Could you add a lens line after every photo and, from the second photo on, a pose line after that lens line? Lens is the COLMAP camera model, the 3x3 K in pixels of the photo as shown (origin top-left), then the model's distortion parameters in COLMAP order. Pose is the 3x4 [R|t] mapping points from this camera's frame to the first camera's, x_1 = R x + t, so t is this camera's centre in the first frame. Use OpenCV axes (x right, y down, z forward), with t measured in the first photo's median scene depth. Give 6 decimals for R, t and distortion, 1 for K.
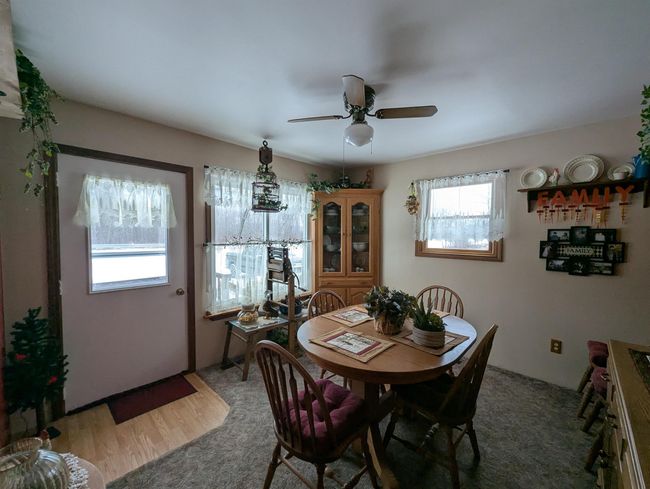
lens RADIAL K [[266.3, 0, 322.6], [0, 266.3, 245.3], [0, 0, 1]] dist [0.000529, -0.001311]
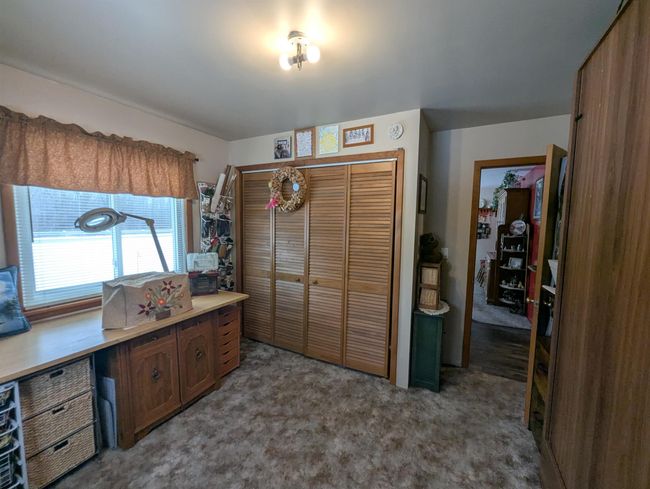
lens RADIAL K [[266.3, 0, 325.4], [0, 266.3, 244.9], [0, 0, 1]] dist [0.000529, -0.001311]
pose [[0.960661, -0.015709, 0.277278, -1.498923], [0.003801, 0.999049, 0.043434, 0.043497], [-0.277696, -0.040671, 0.959808, -1.384989]]
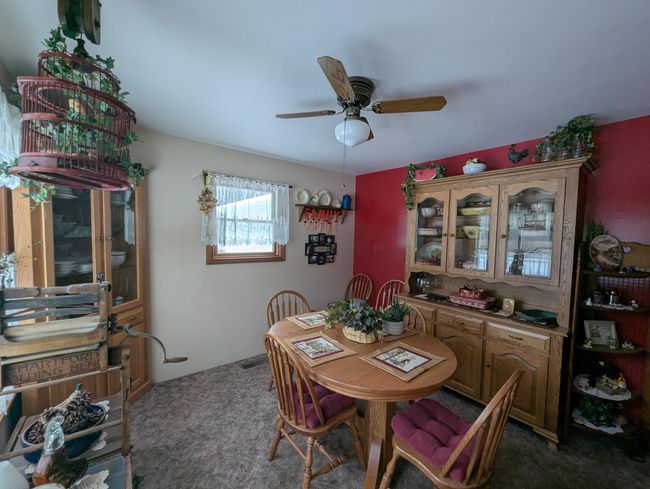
lens RADIAL K [[266.3, 0, 327.1], [0, 266.3, 246.0], [0, 0, 1]] dist [0.000529, -0.001311]
pose [[0.127080, -0.043241, 0.990950, -0.574507], [0.021828, 0.998929, 0.040790, -0.059229], [-0.991652, 0.016447, 0.127887, 0.758223]]
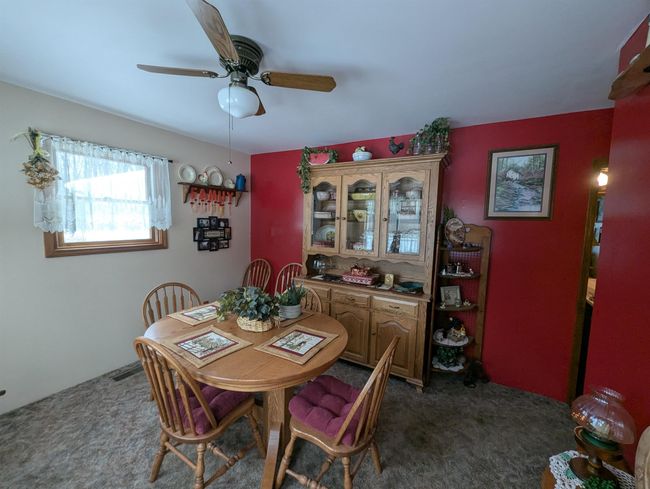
lens RADIAL K [[266.3, 0, 325.3], [0, 266.3, 245.5], [0, 0, 1]] dist [0.000529, -0.001311]
pose [[-0.231193, -0.101009, 0.967650, -0.542885], [0.020000, 0.993892, 0.108527, -0.058326], [-0.972702, 0.044444, -0.227761, 0.738968]]
